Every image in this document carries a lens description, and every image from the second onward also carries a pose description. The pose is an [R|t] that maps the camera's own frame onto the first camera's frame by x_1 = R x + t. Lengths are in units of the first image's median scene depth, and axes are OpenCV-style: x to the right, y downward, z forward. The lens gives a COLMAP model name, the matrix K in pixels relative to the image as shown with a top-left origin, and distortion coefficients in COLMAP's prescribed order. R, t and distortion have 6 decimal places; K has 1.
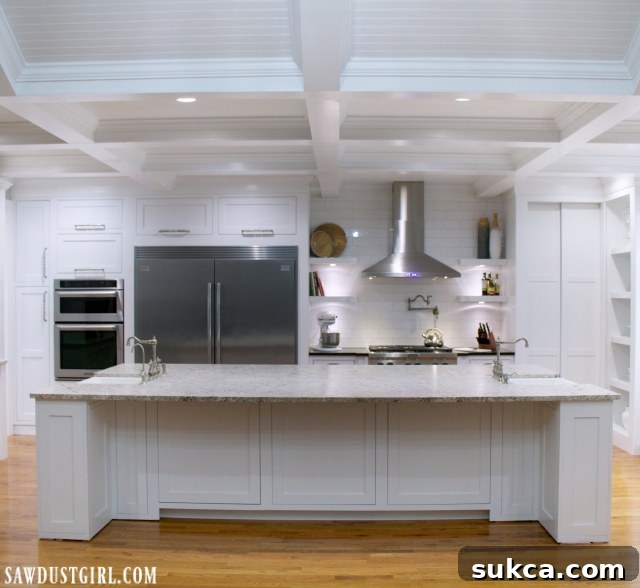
lens RADIAL K [[742.0, 0, 350.3], [0, 742.0, 299.3], [0, 0, 1]] dist [-0.165950, 0.000000]
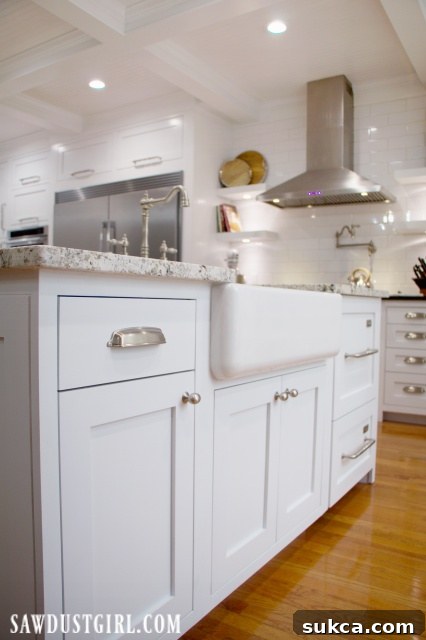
lens RADIAL K [[527.0, 0, 207.8], [0, 527.0, 321.9], [0, 0, 1]] dist [-0.166239, 0.106454]
pose [[0.829004, 0.030034, -0.558436, 0.293351], [-0.018353, 0.999480, 0.026510, 0.086459], [0.558942, -0.011728, 0.829124, 0.510366]]
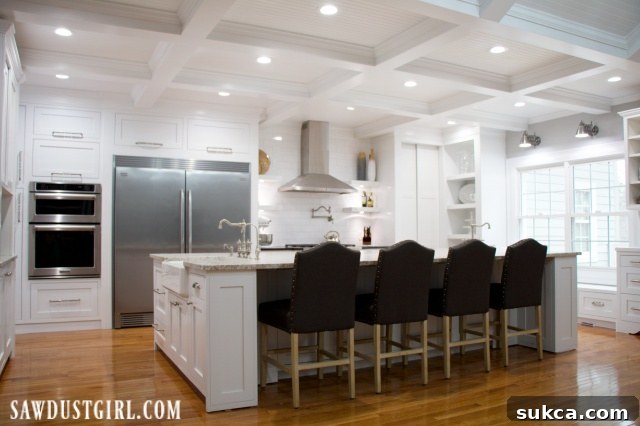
lens RADIAL K [[527.0, 0, 320.1], [0, 527.0, 215.5], [0, 0, 1]] dist [-0.166239, 0.106454]
pose [[0.889454, 0.012277, 0.456859, -0.368038], [0.008087, 0.999060, -0.042591, 0.055429], [-0.456952, 0.041578, 0.888519, 0.162613]]
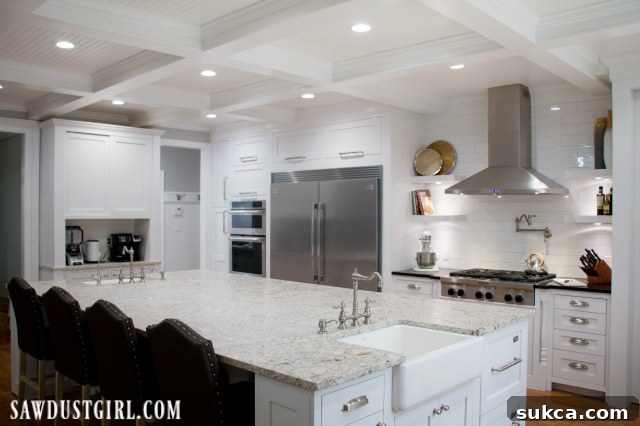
lens RADIAL K [[559.6, 0, 315.5], [0, 559.6, 213.9], [0, 0, 1]] dist [-0.151339, 0.097779]
pose [[0.719044, 0.002041, -0.694961, 0.388588], [-0.007809, 0.999956, -0.005143, -0.001078], [0.694920, 0.009125, 0.719029, 0.389764]]
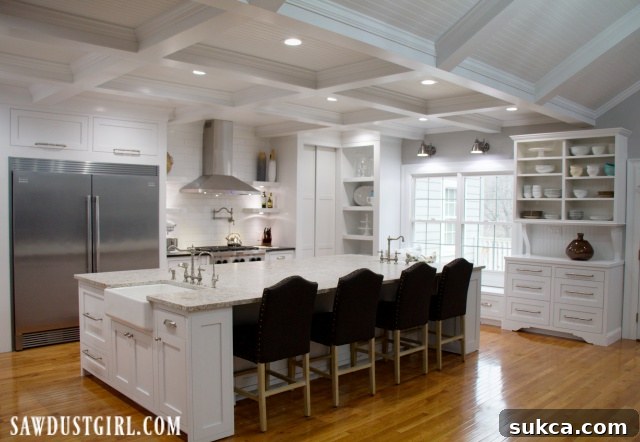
lens RADIAL K [[552.3, 0, 336.7], [0, 552.3, 220.5], [0, 0, 1]] dist [-0.142119, 0.032755]
pose [[0.700747, -0.010267, 0.713336, -0.488556], [-0.004361, 0.999816, 0.018675, -0.001905], [-0.713397, -0.016197, 0.700573, 0.187904]]
